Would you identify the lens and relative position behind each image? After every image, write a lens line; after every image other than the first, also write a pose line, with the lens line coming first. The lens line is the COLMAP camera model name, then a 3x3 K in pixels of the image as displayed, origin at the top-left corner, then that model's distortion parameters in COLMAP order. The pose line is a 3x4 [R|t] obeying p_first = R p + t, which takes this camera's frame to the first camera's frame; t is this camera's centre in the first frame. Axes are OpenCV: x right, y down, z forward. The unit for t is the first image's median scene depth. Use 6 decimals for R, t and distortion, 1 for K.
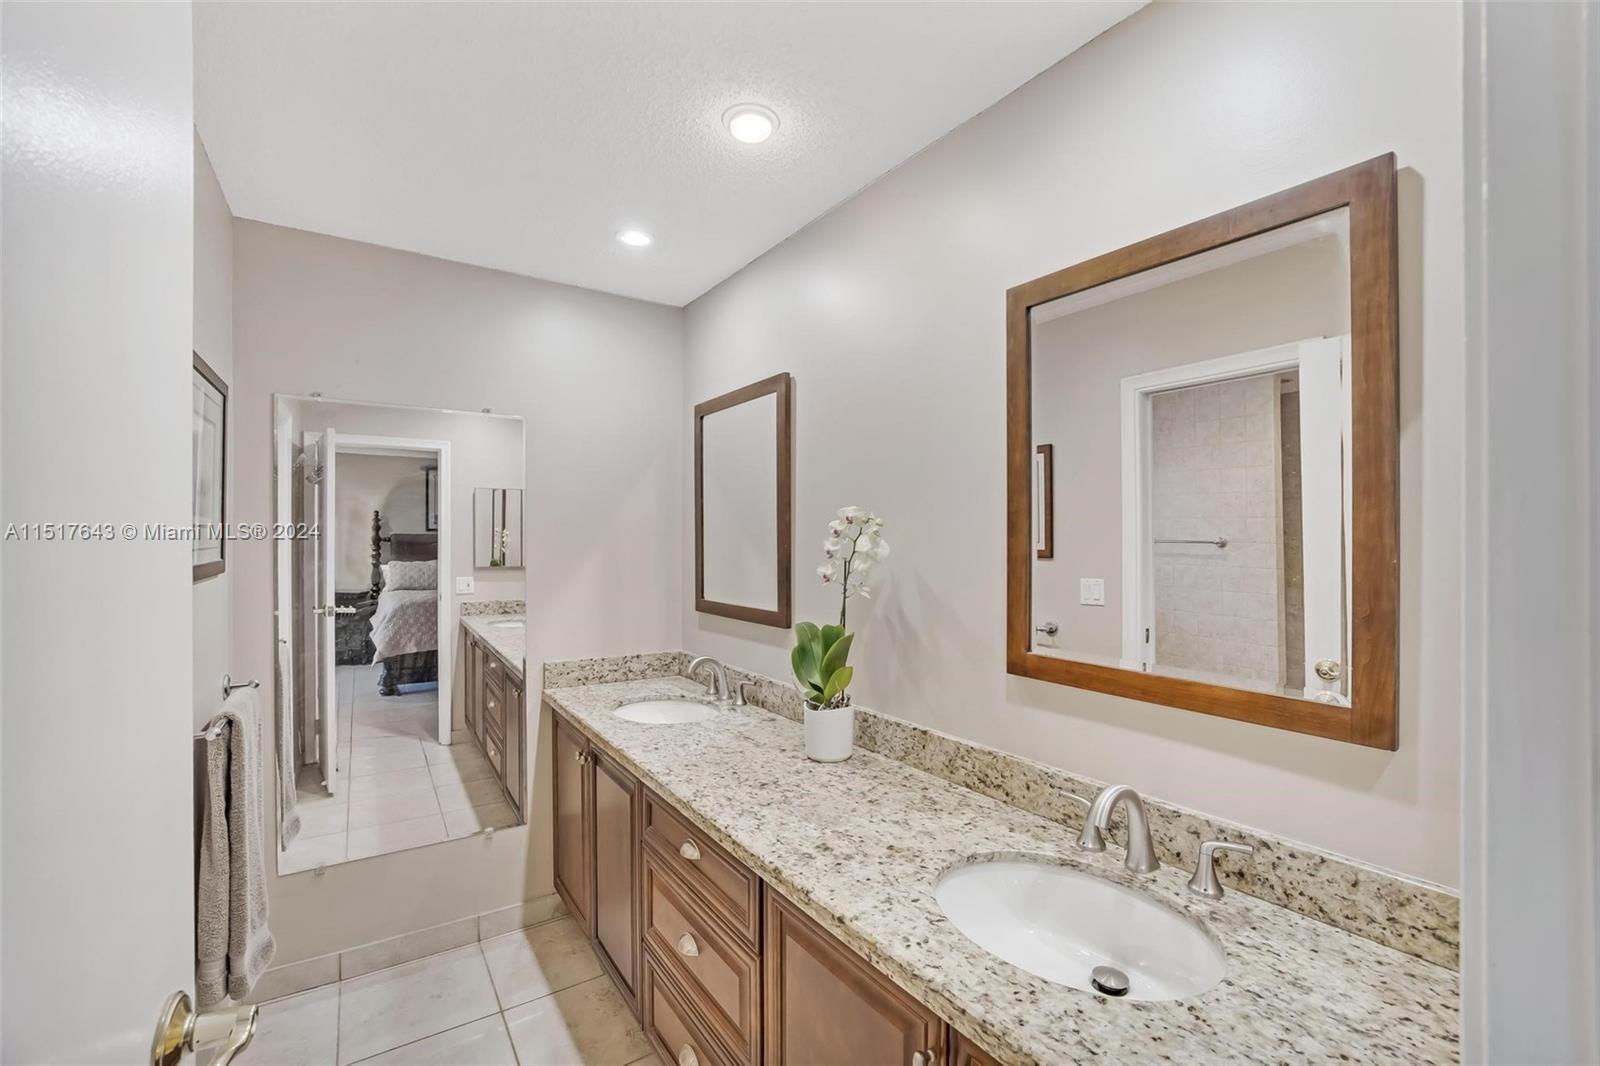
lens RADIAL K [[658.2, 0, 795.3], [0, 658.2, 535.3], [0, 0, 1]] dist [-0.040699, 0.004839]
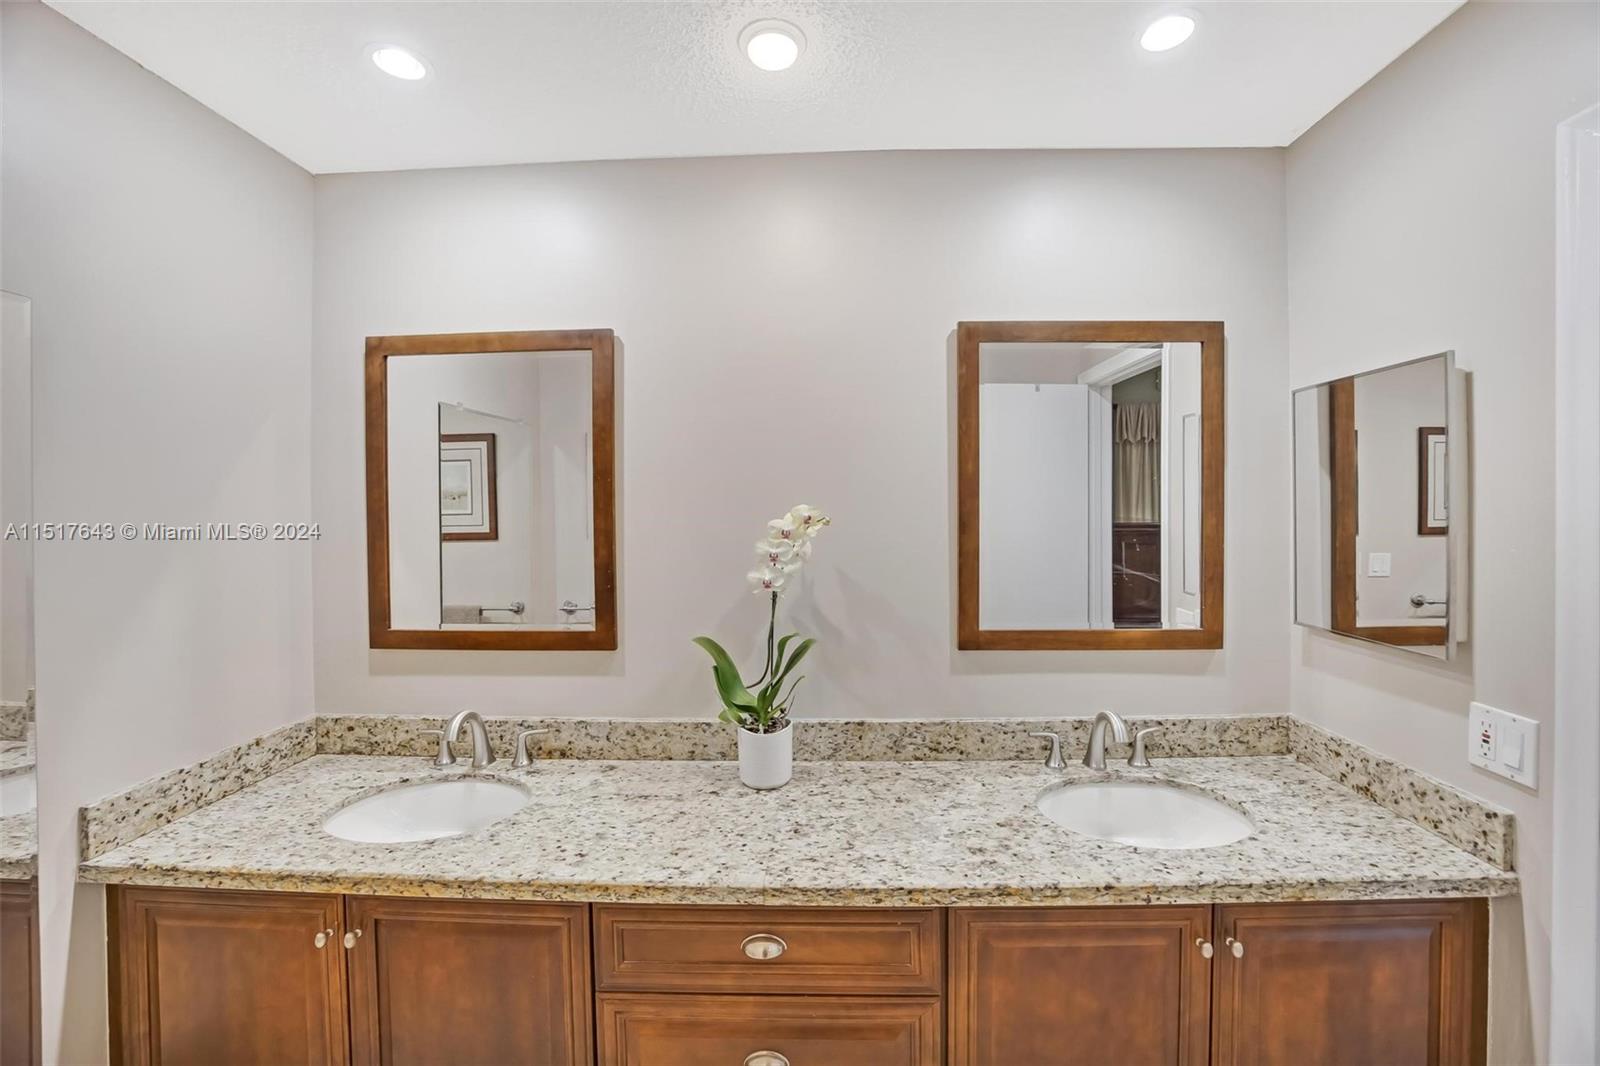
lens RADIAL K [[658.2, 0, 813.8], [0, 658.2, 509.6], [0, 0, 1]] dist [-0.040699, 0.004839]
pose [[0.599114, -0.010477, 0.800595, -0.723412], [0.004107, 0.999941, 0.010012, -0.051385], [-0.800653, -0.002711, 0.599122, 0.472626]]
